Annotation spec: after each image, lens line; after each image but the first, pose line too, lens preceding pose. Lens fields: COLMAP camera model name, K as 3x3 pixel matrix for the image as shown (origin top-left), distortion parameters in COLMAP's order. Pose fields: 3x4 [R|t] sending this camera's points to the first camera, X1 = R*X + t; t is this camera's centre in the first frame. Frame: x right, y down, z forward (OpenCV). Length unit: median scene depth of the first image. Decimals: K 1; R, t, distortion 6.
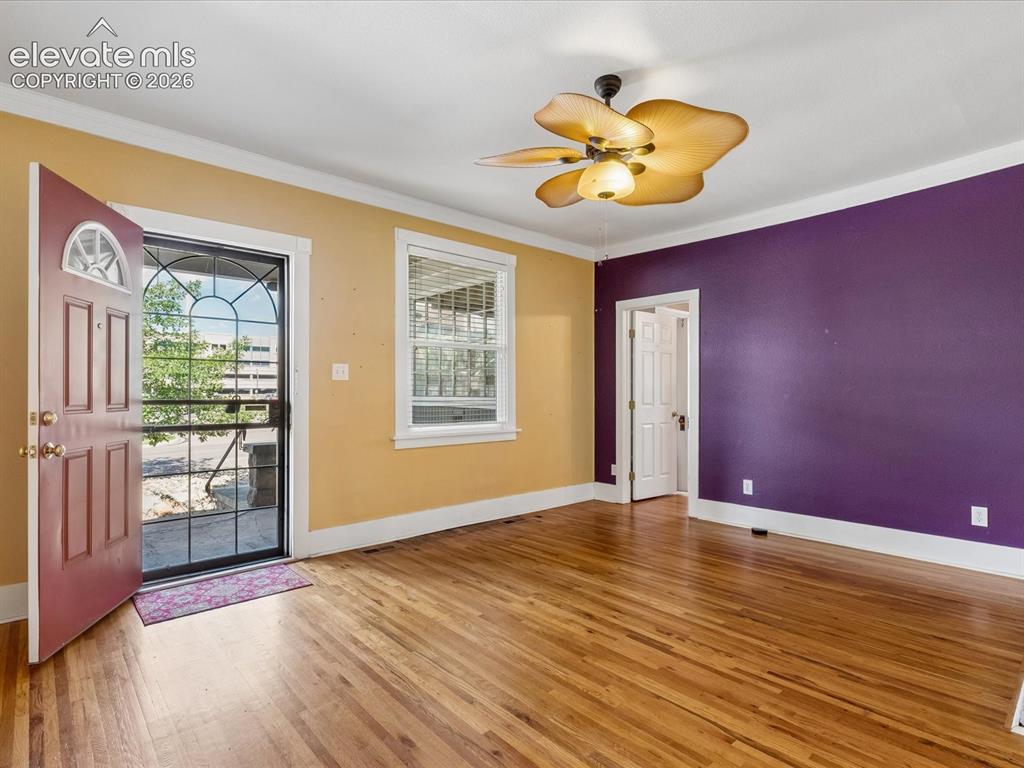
lens RADIAL K [[535.0, 0, 515.6], [0, 535.0, 389.5], [0, 0, 1]] dist [-0.003831, -0.002047]
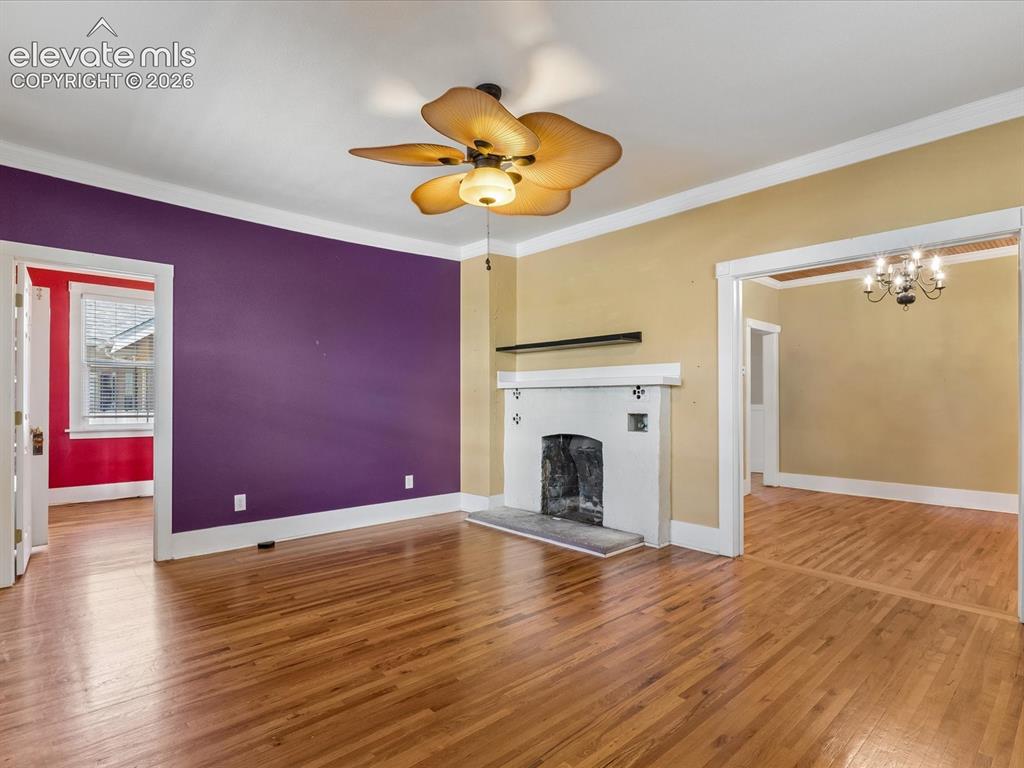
lens RADIAL K [[535.0, 0, 515.3], [0, 535.0, 388.0], [0, 0, 1]] dist [-0.003831, -0.002047]
pose [[-0.015195, 0.025164, 0.999568, -0.711793], [-0.007539, 0.999652, -0.025281, 0.012911], [-0.999856, -0.007920, -0.015000, 0.821989]]
